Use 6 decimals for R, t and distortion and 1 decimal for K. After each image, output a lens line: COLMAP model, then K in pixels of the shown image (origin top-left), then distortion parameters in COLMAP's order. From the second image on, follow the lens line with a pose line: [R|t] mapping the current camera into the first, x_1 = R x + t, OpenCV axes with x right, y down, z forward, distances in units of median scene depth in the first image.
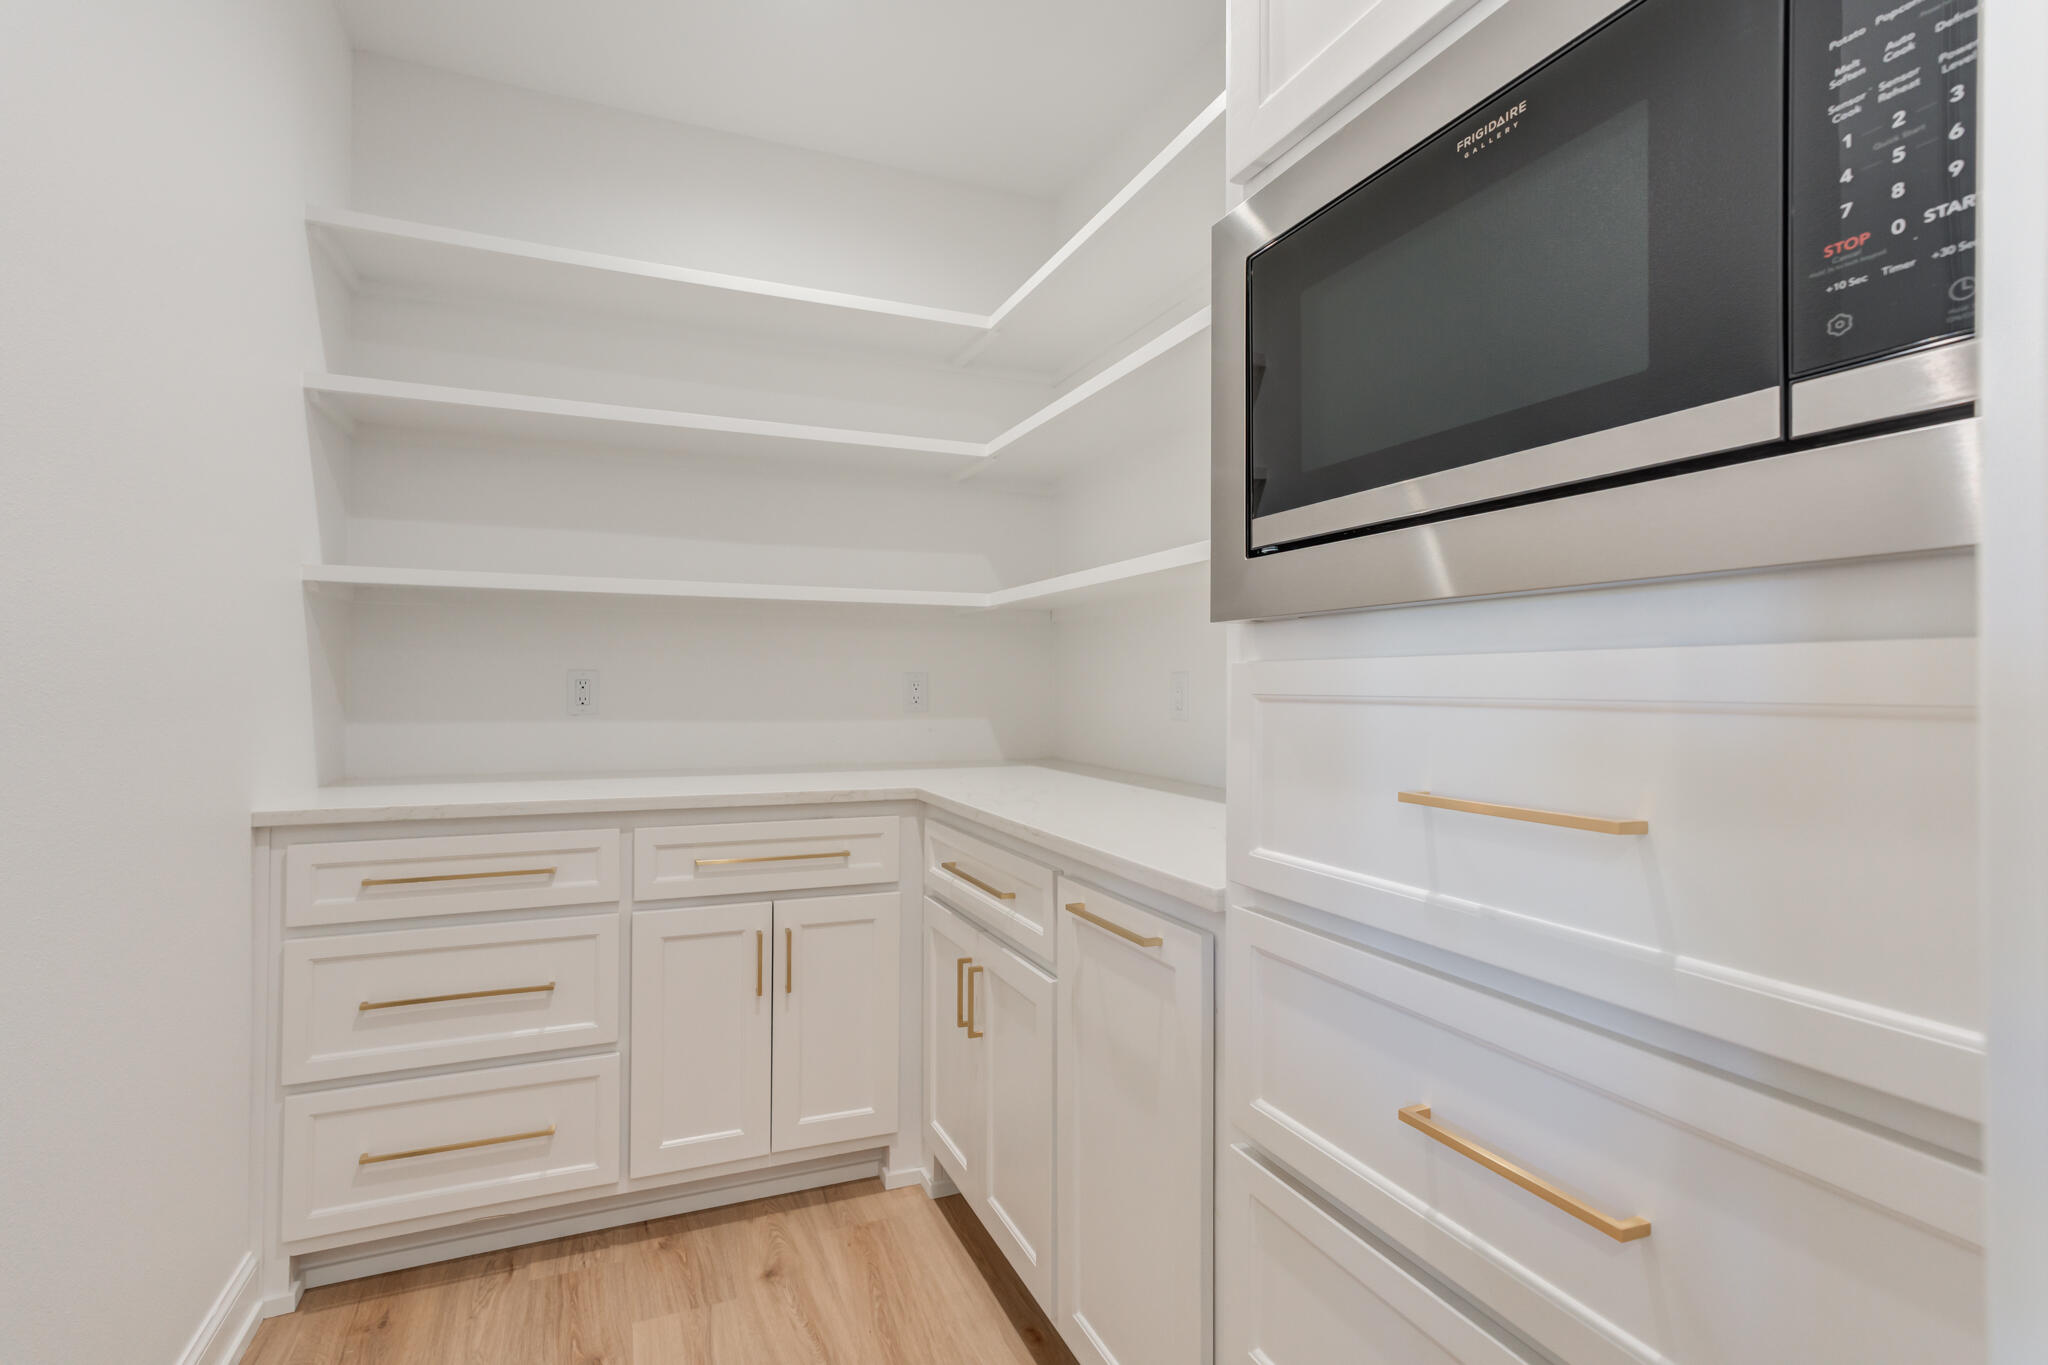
lens RADIAL K [[943.2, 0, 1012.5], [0, 943.2, 675.7], [0, 0, 1]] dist [-0.014451, 0.012081]
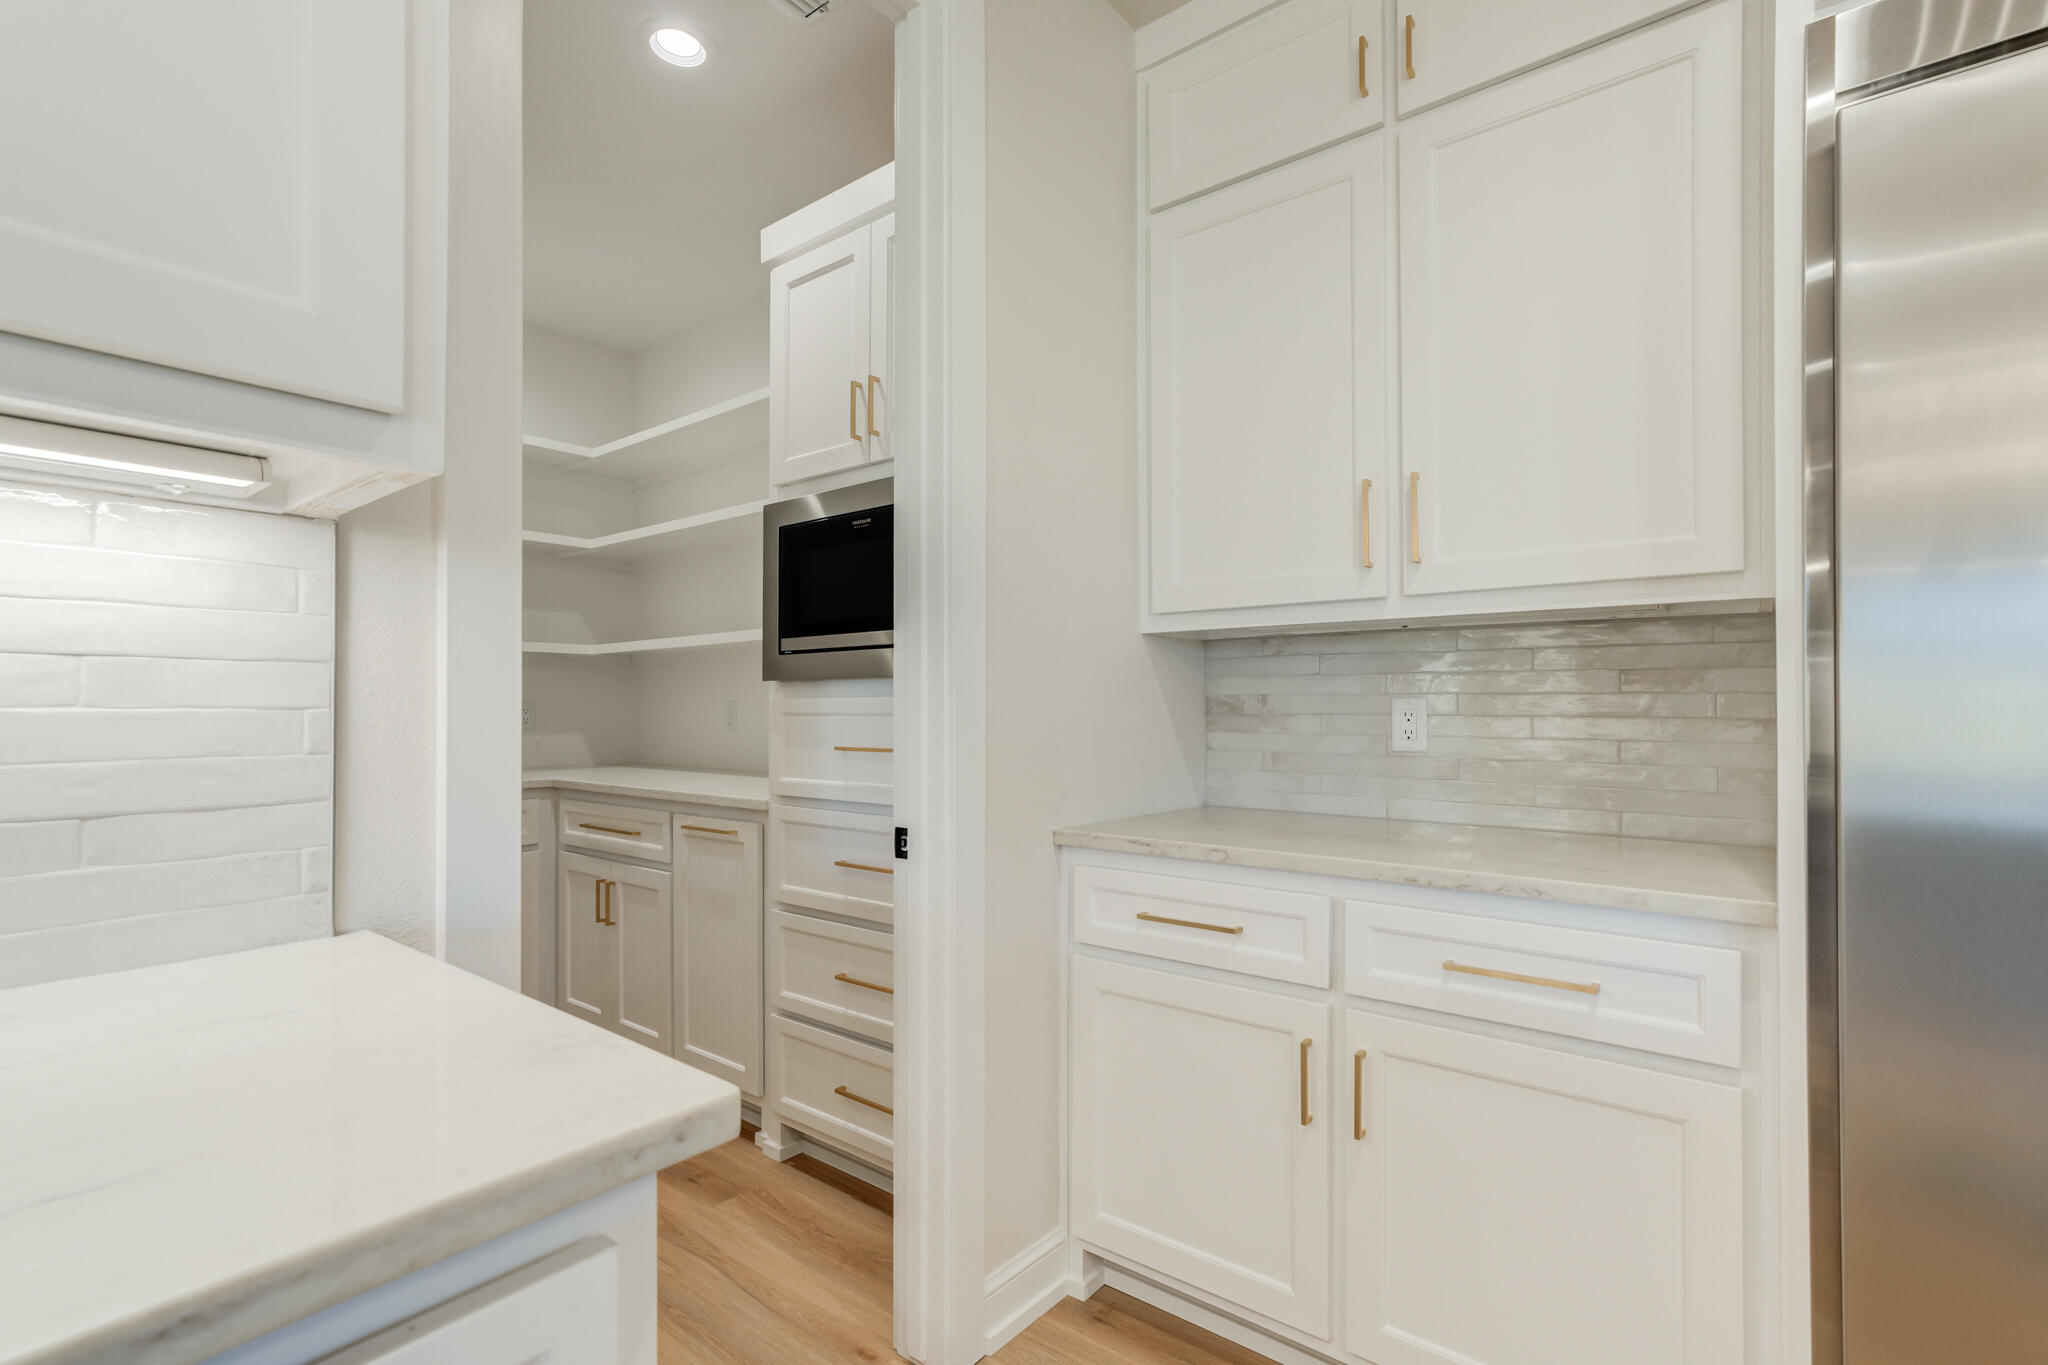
lens RADIAL K [[943.2, 0, 1012.5], [0, 943.2, 675.7], [0, 0, 1]] dist [-0.014451, 0.012081]
pose [[0.877846, 0.008984, 0.478858, -0.245069], [0.003294, 0.999687, -0.024796, -0.007533], [-0.478931, 0.023344, 0.877542, -0.899846]]
